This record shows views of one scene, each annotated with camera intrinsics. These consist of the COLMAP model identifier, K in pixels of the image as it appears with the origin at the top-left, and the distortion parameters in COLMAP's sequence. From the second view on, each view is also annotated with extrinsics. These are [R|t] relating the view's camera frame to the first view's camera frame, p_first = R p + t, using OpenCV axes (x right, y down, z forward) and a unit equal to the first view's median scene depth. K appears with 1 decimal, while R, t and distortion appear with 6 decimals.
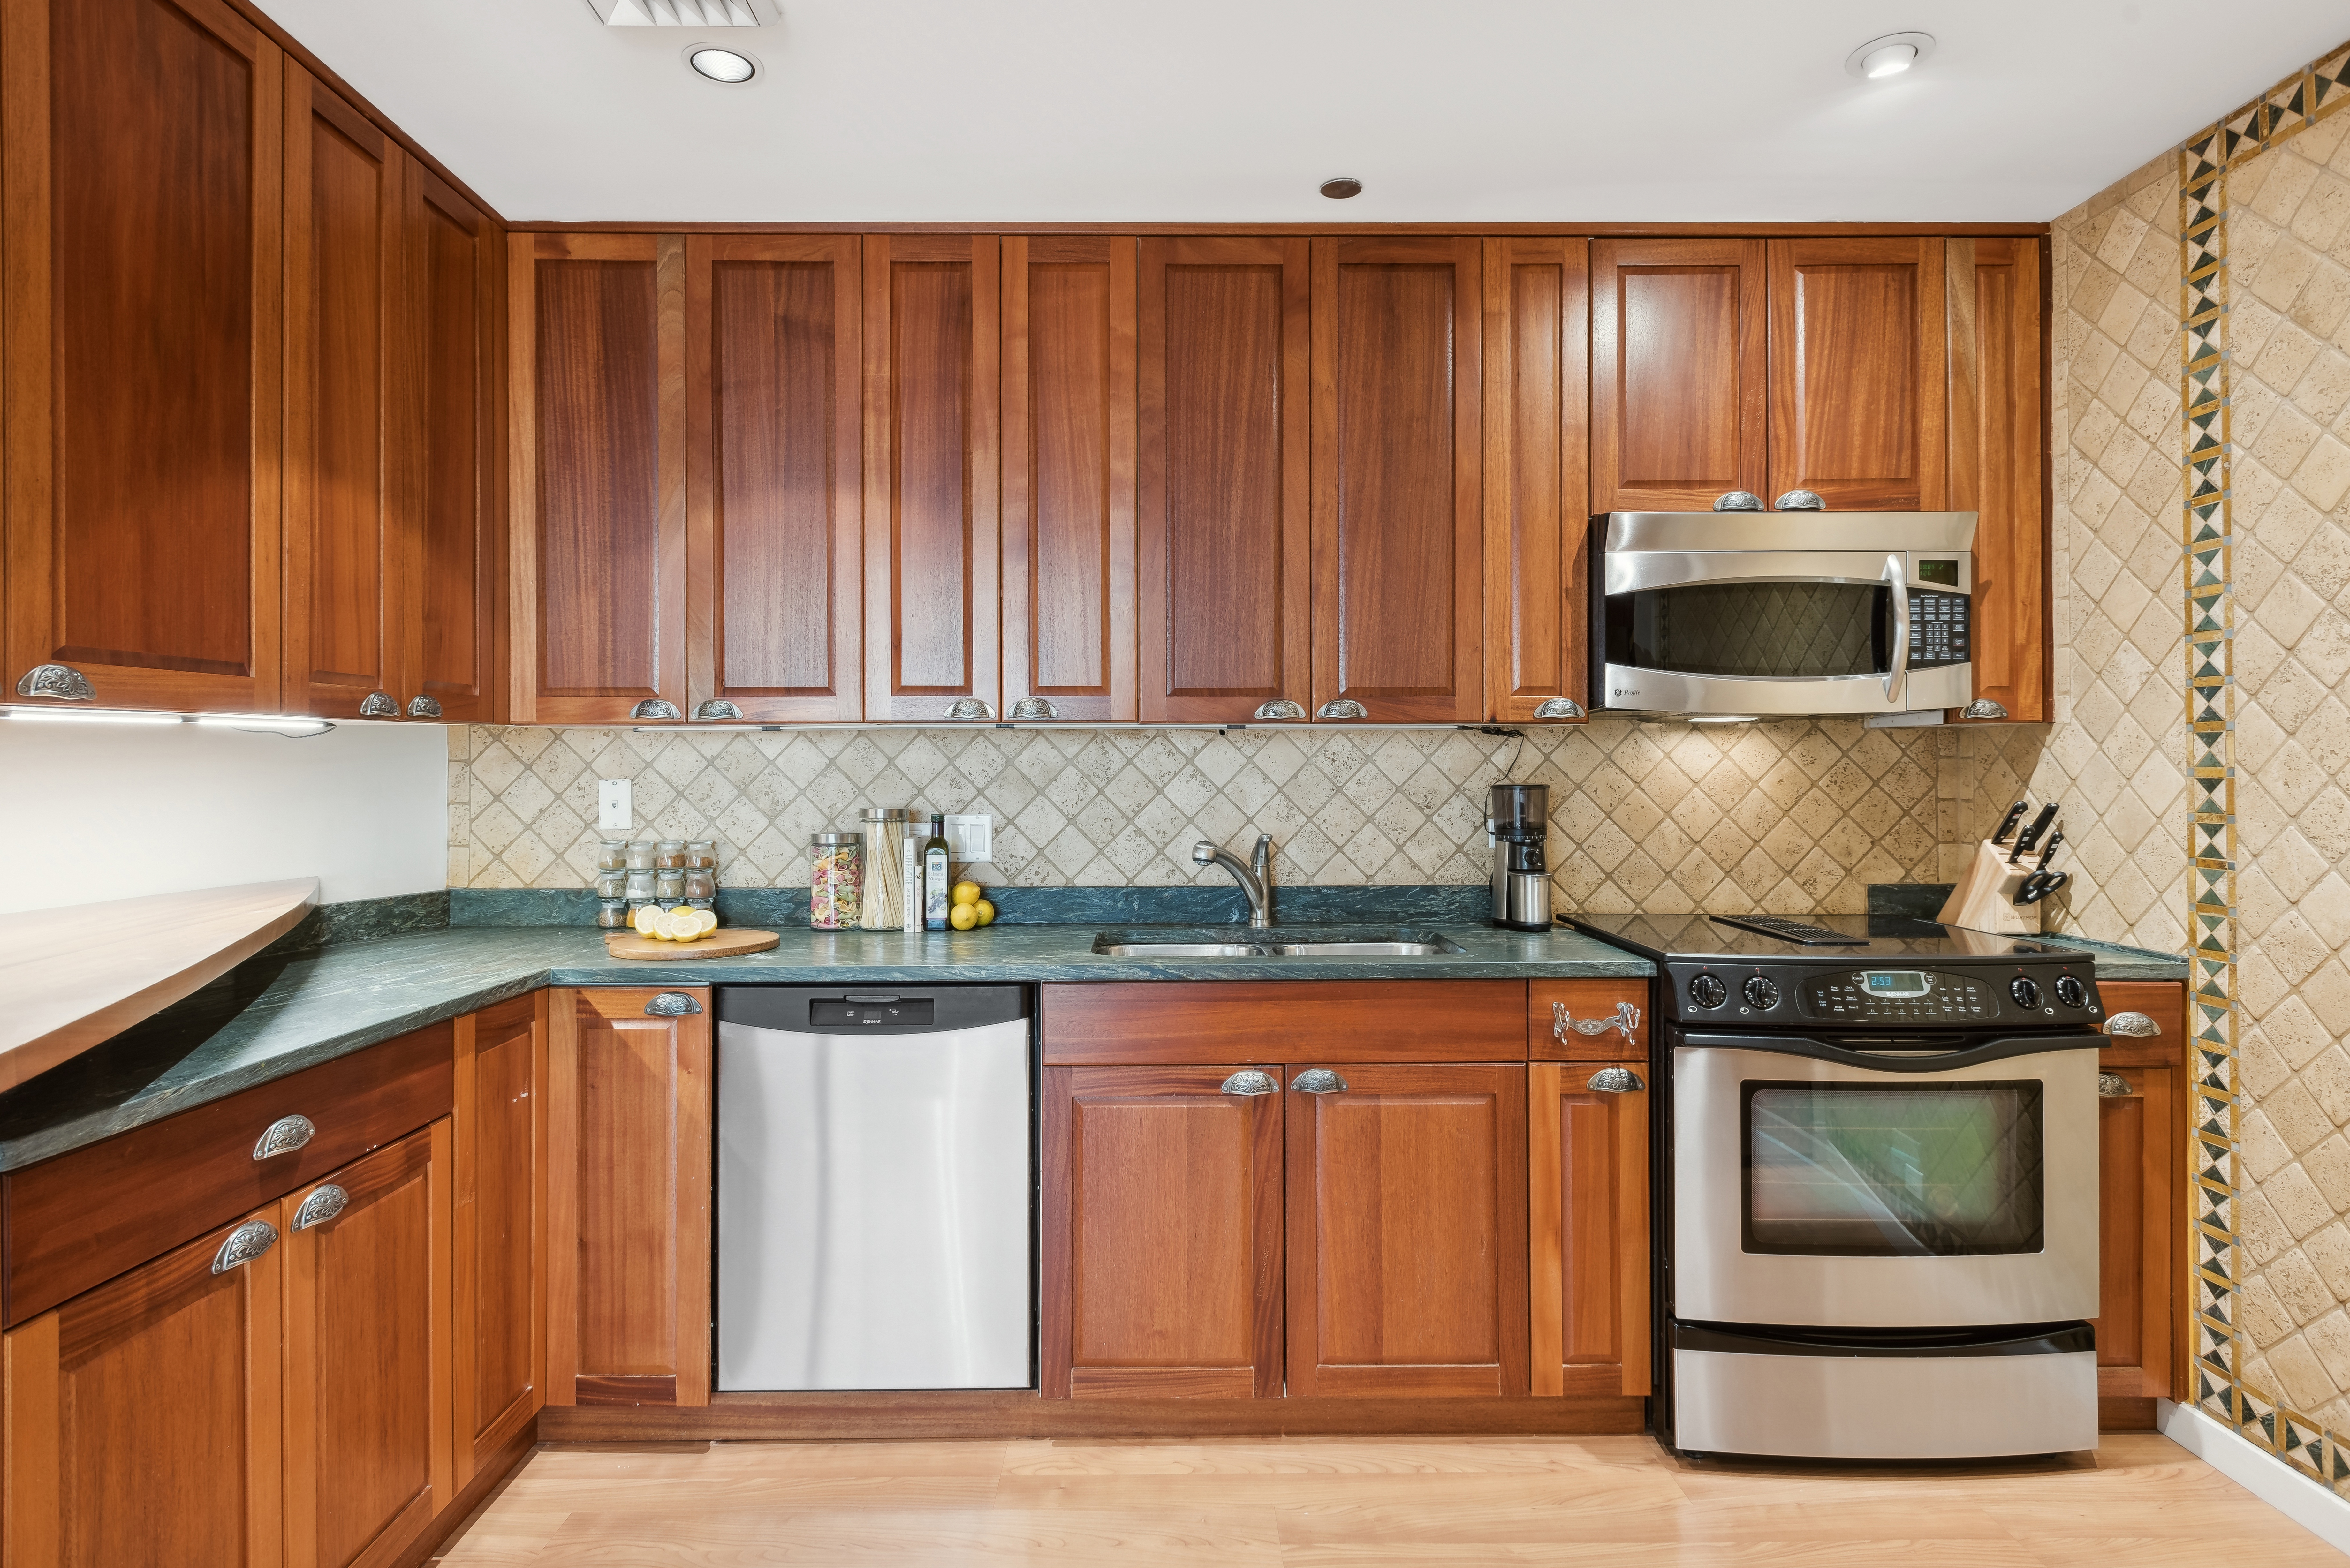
lens RADIAL K [[1208.5, 0, 1169.2], [0, 1208.5, 767.9], [0, 0, 1]] dist [-0.001472, 0.000072]
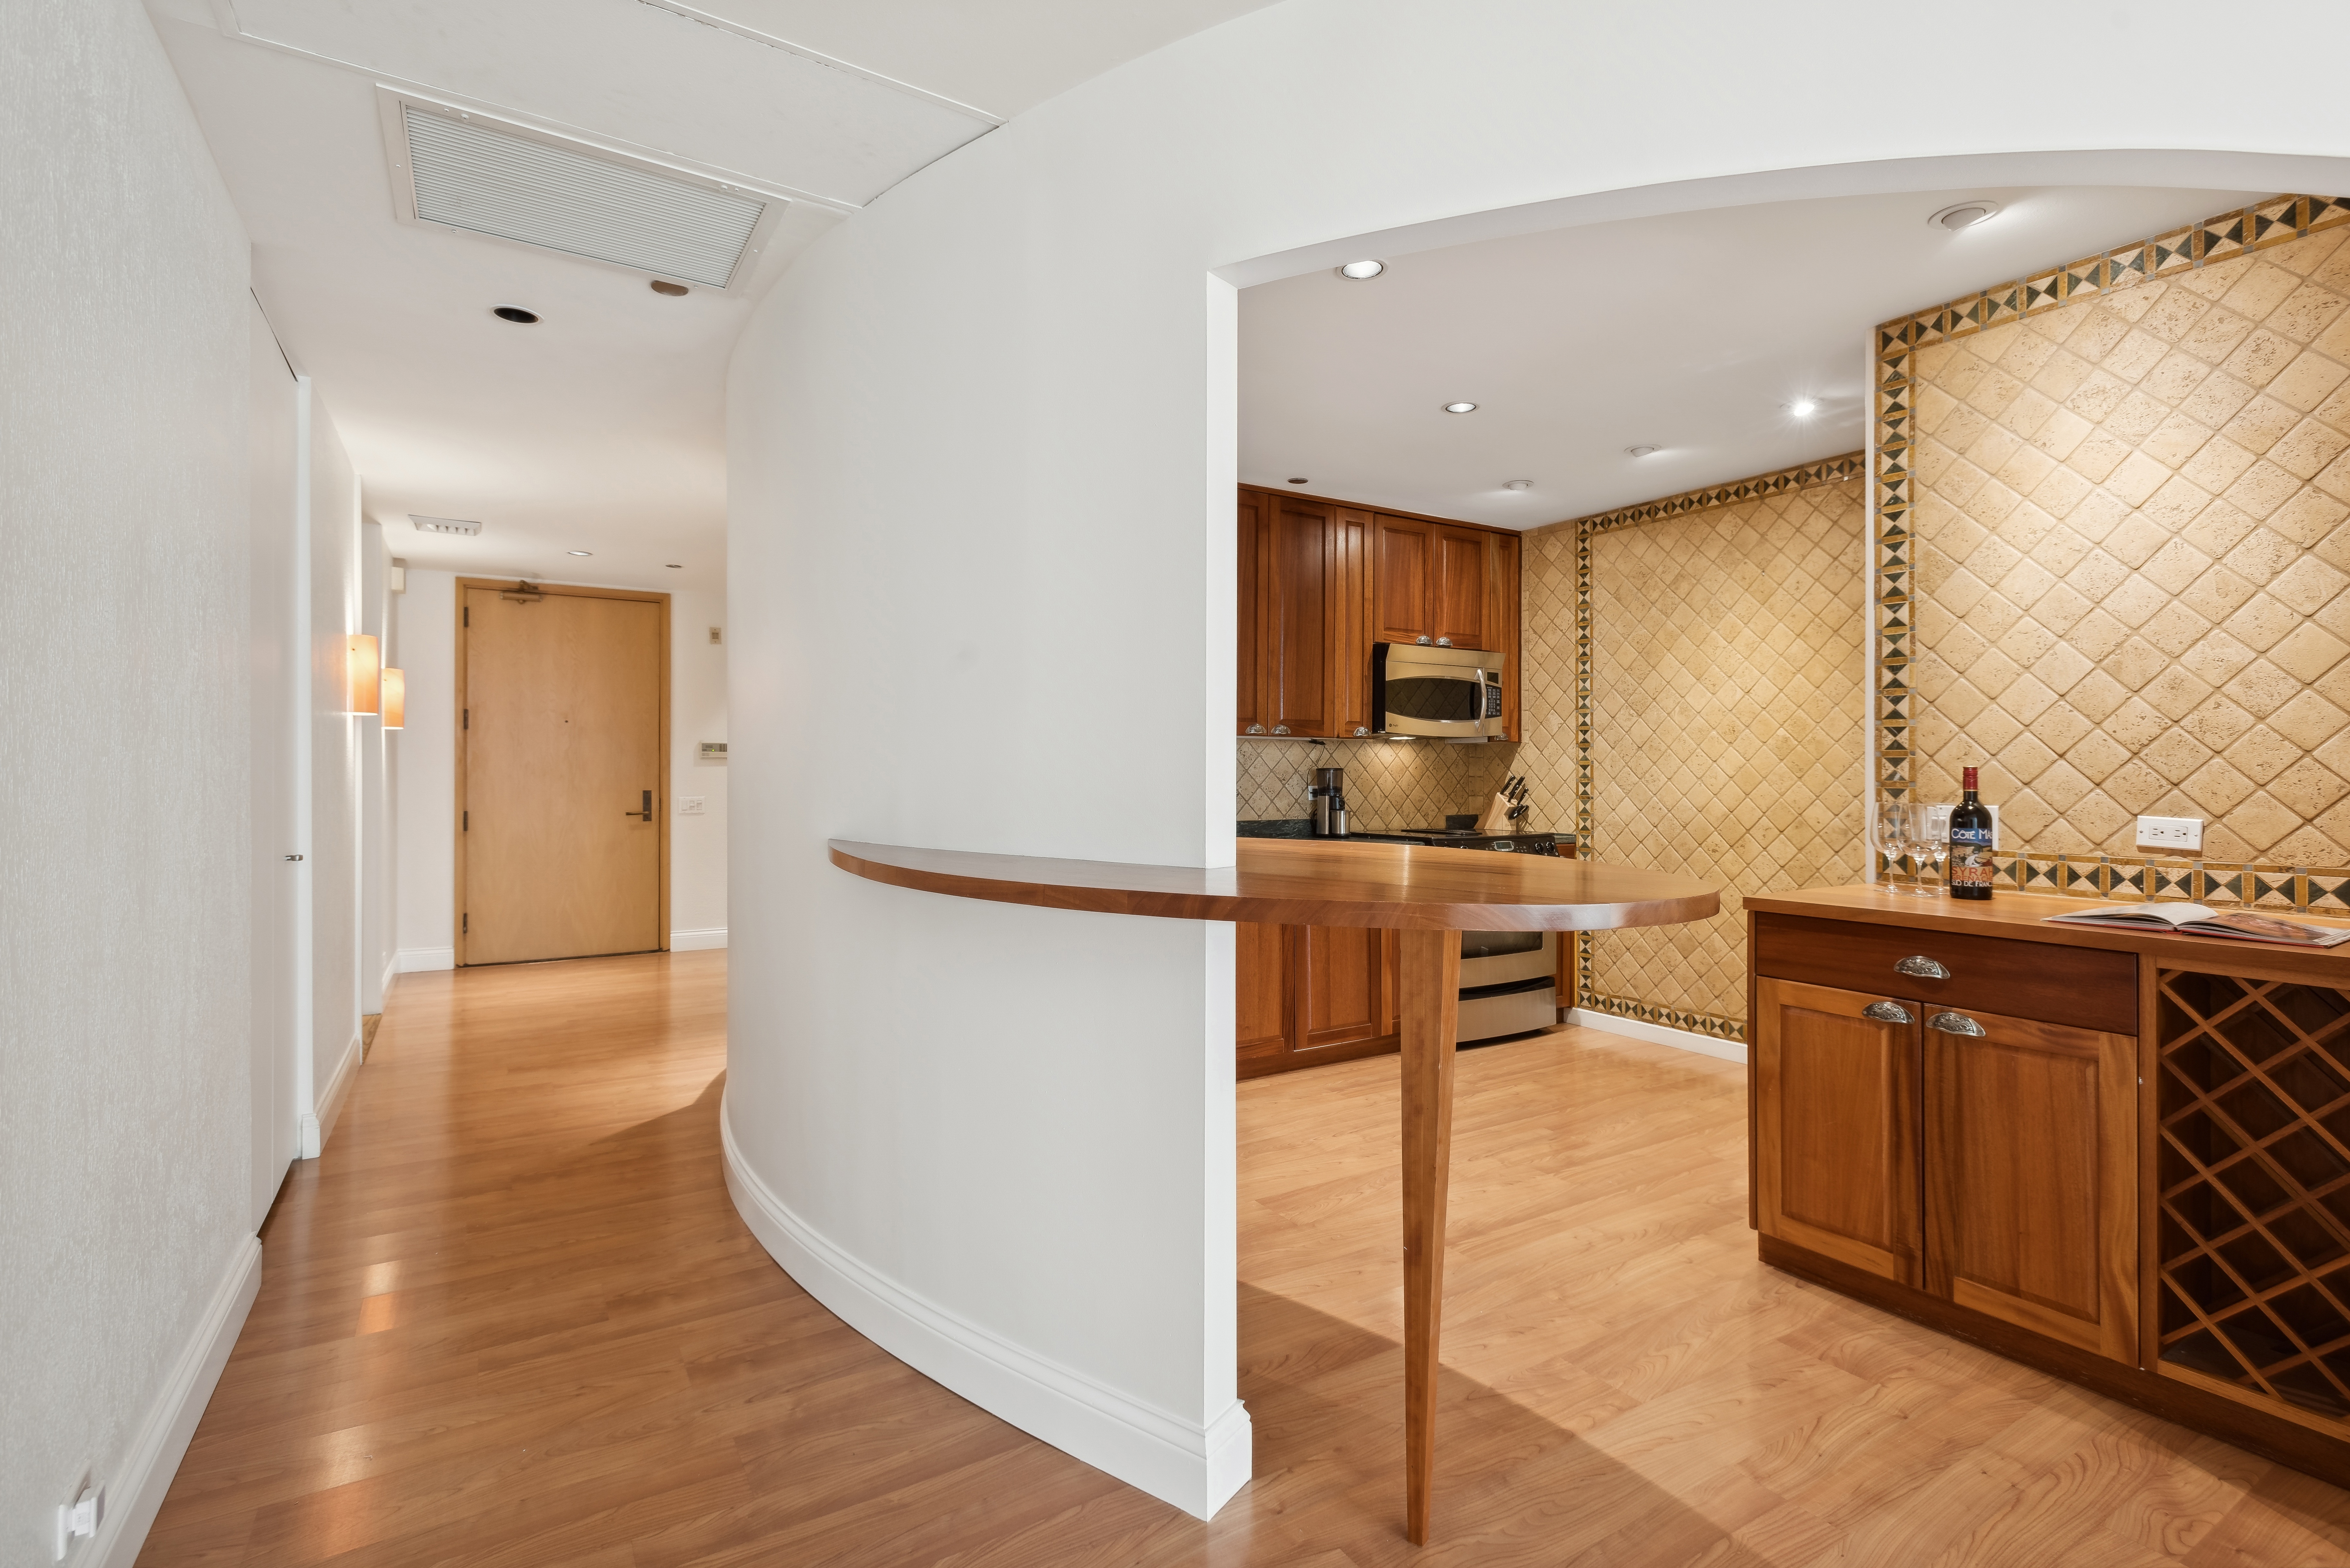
lens RADIAL K [[1124.1, 0, 1180.7], [0, 1124.1, 784.7], [0, 0, 1]] dist [0.014870, -0.004229]
pose [[0.844461, -0.001489, 0.535616, -1.153755], [-0.002147, 0.999979, 0.006164, 0.037231], [-0.535613, -0.006355, 0.844439, -0.578819]]
